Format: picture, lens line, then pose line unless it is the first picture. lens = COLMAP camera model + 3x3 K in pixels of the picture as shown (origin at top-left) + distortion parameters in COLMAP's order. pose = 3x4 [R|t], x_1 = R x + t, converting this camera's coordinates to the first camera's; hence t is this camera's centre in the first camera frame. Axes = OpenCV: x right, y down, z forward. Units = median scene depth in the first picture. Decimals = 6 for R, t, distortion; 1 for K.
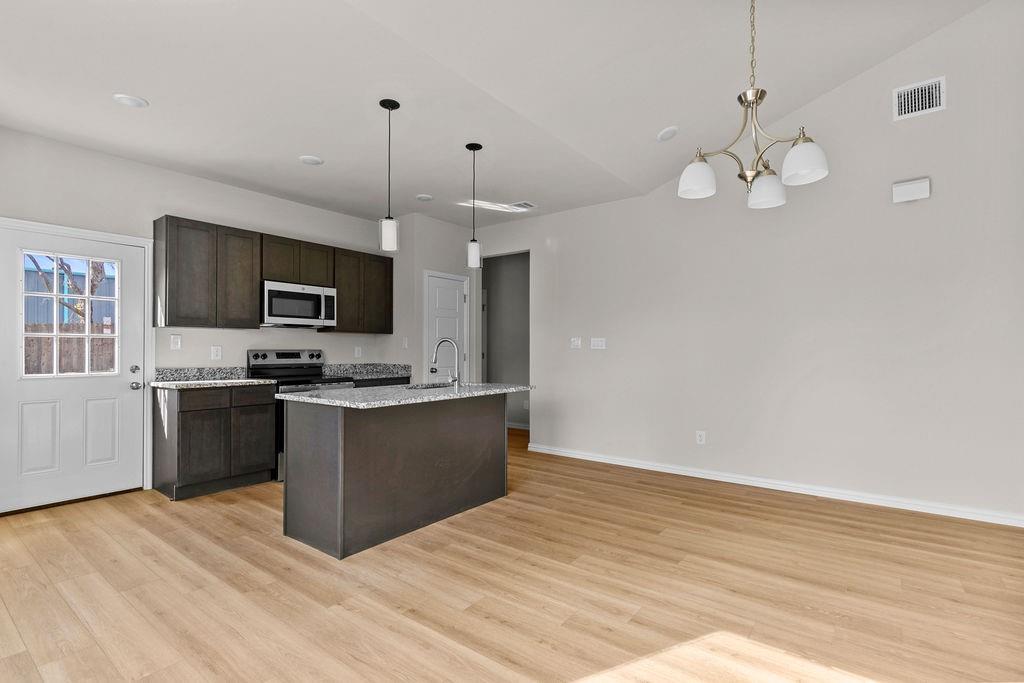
lens RADIAL K [[481.0, 0, 508.4], [0, 481.0, 348.8], [0, 0, 1]] dist [0.000011, -0.000226]
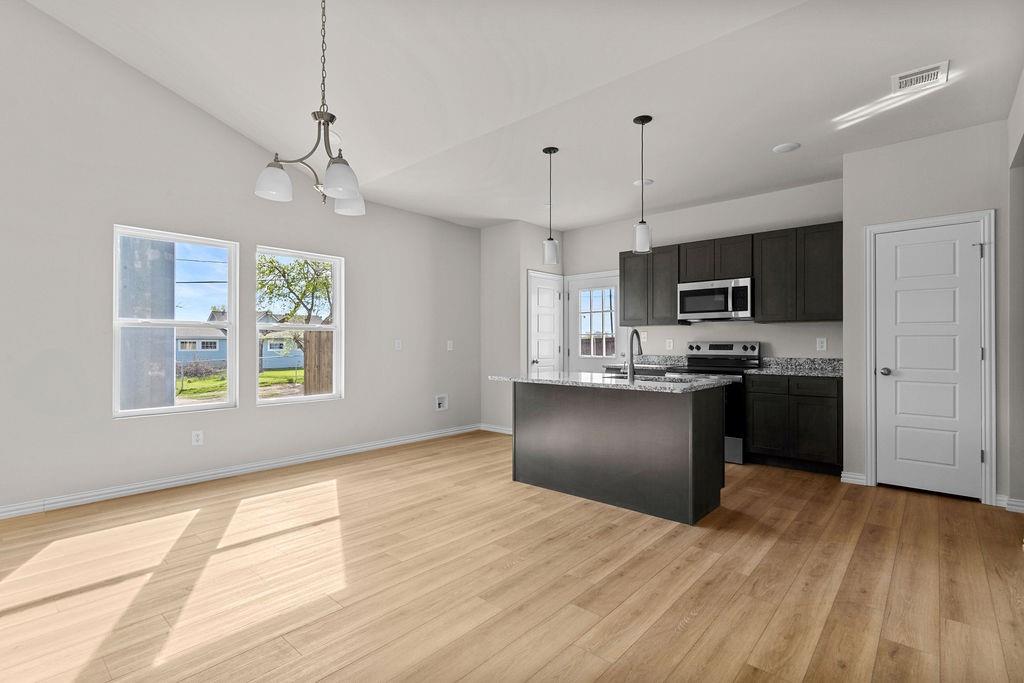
lens RADIAL K [[480.6, 0, 509.0], [0, 480.6, 342.0], [0, 0, 1]] dist [0.001125, 0.000365]
pose [[-0.070866, -0.002475, -0.997483, 0.751156], [0.004728, 0.999985, -0.002817, 0.003600], [0.997475, -0.004915, -0.070854, 0.706212]]
